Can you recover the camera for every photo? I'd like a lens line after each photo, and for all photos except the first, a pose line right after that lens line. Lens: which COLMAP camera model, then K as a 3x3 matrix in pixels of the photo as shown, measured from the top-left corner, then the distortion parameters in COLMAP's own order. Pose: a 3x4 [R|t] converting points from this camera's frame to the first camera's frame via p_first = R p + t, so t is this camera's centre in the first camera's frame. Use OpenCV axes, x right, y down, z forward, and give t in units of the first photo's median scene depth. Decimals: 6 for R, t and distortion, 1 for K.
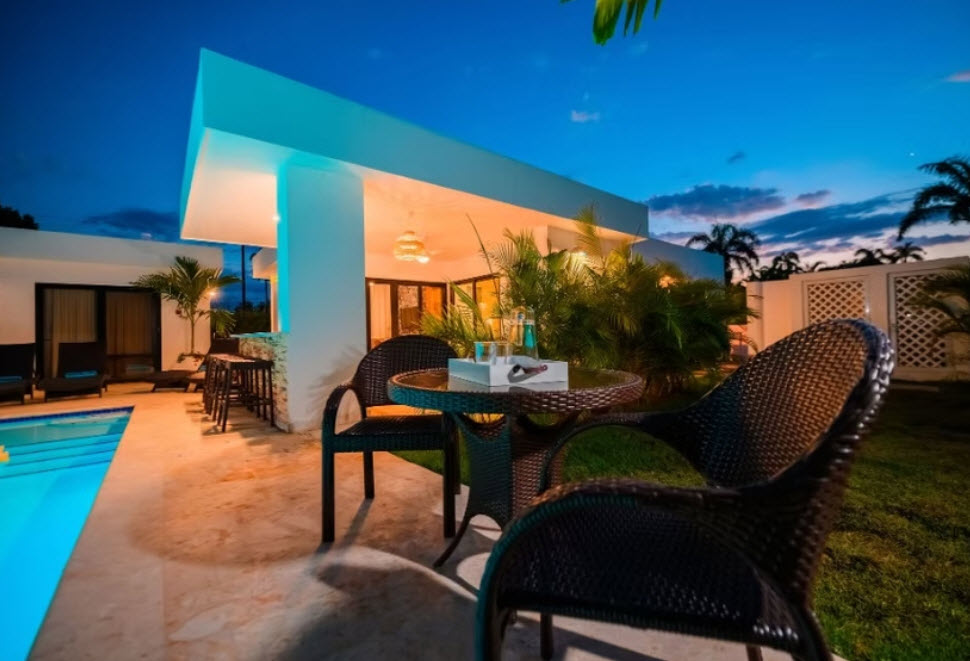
lens RADIAL K [[394.9, 0, 485.0], [0, 394.9, 330.5], [0, 0, 1]] dist [0.010728, -0.000092]
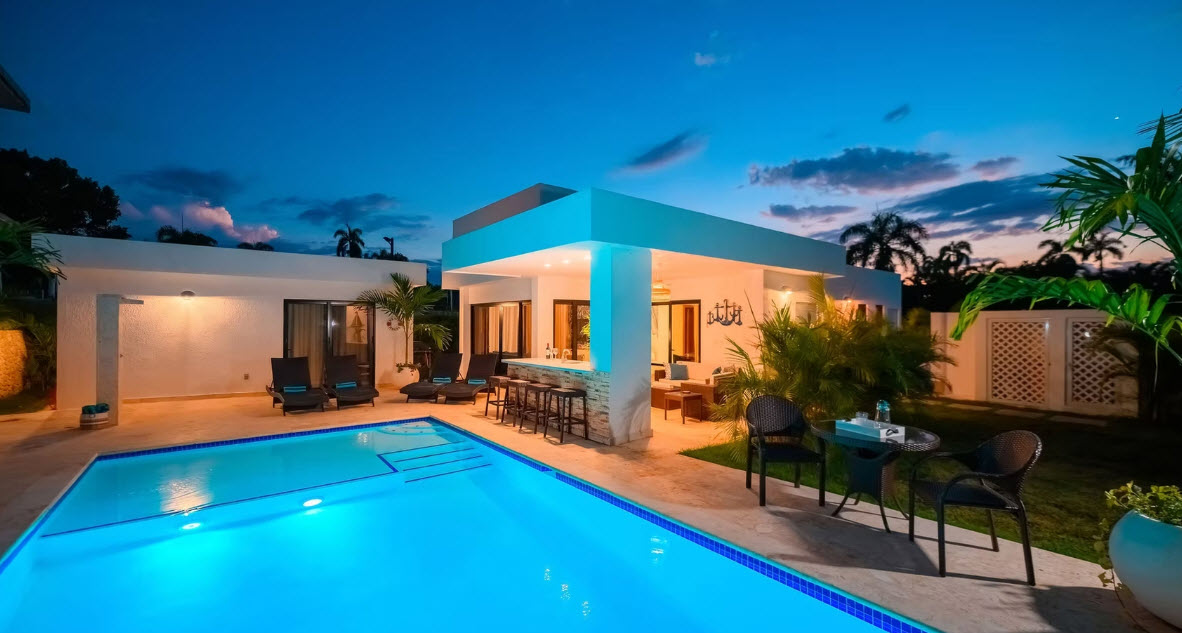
lens RADIAL K [[473.7, 0, 571.6], [0, 473.7, 326.3], [0, 0, 1]] dist [0.012682, -0.000014]
pose [[0.999428, 0.026879, -0.020539, -0.361064], [-0.026537, 0.999508, 0.016738, -0.107427], [0.020979, -0.016184, 0.999649, -0.386864]]
